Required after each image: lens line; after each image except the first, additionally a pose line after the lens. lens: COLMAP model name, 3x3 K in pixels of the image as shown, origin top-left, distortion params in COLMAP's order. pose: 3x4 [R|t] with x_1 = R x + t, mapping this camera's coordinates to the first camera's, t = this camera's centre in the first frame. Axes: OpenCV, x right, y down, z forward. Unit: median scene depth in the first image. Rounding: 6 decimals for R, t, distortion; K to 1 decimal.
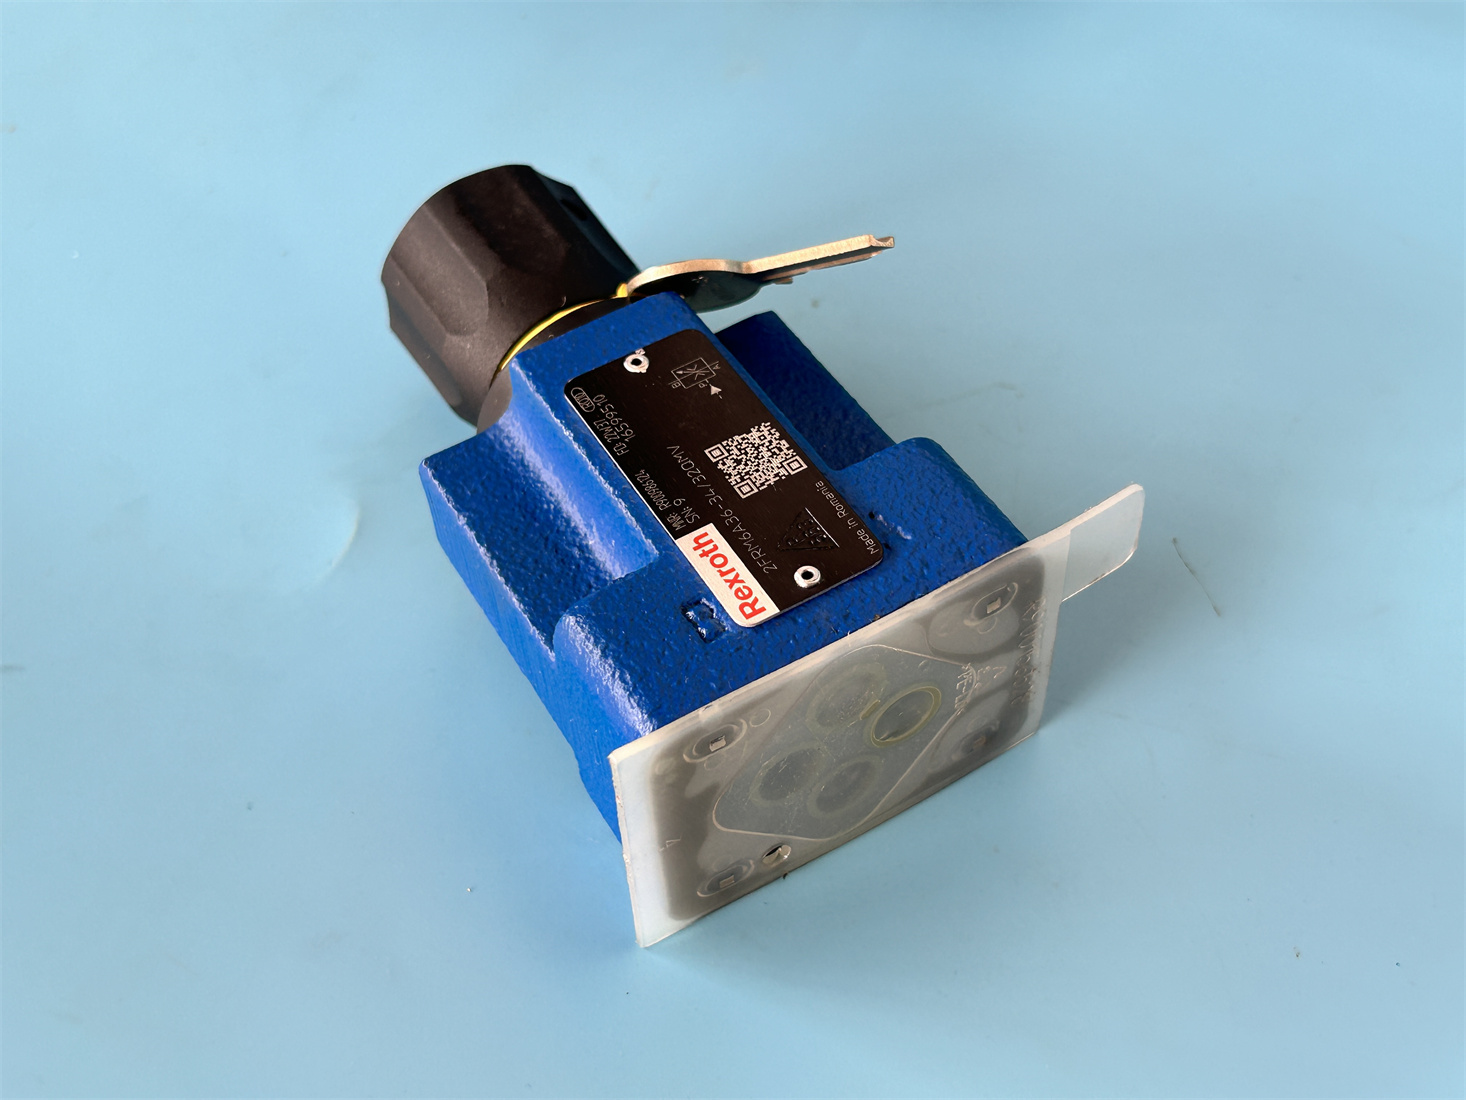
lens RADIAL K [[1854.4, 0, 733.0], [0, 1854.4, 550.0], [0, 0, 1]] dist [0.198605, -0.000628]
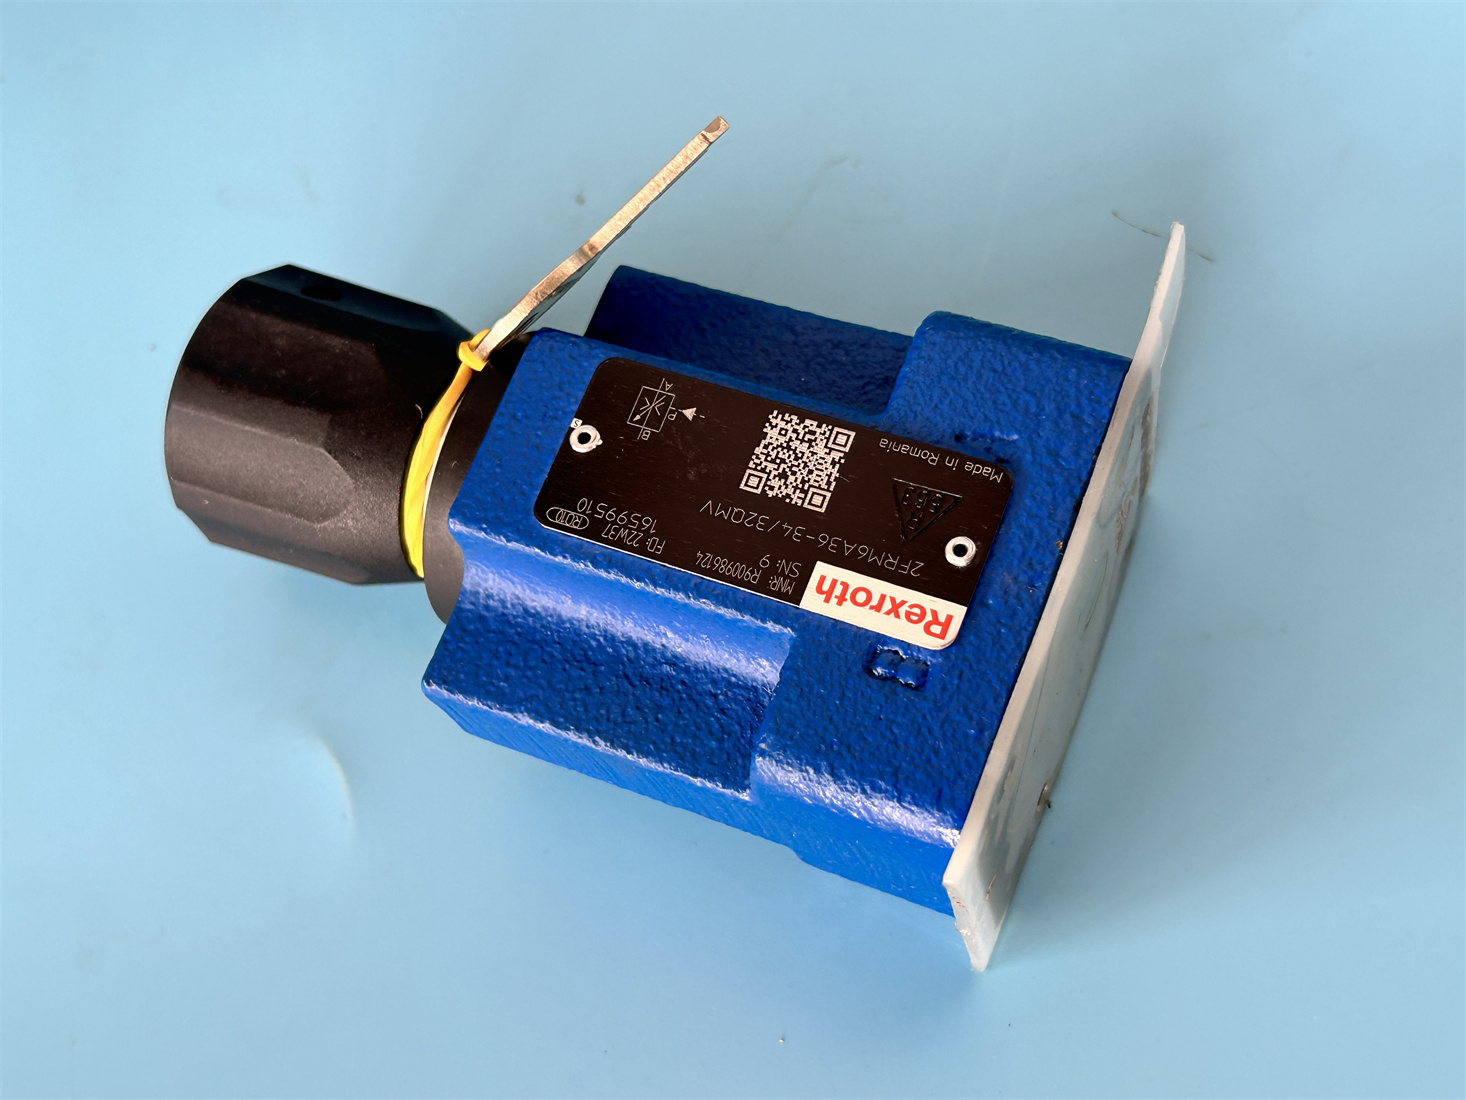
lens RADIAL K [[1854.4, 0, 733.0], [0, 1854.4, 550.0], [0, 0, 1]] dist [0.198605, -0.000628]
pose [[0.788013, -0.598740, 0.143342, -0.150331], [0.553420, 0.790894, 0.261176, -0.244914], [-0.269745, -0.126482, 0.954589, 0.207394]]
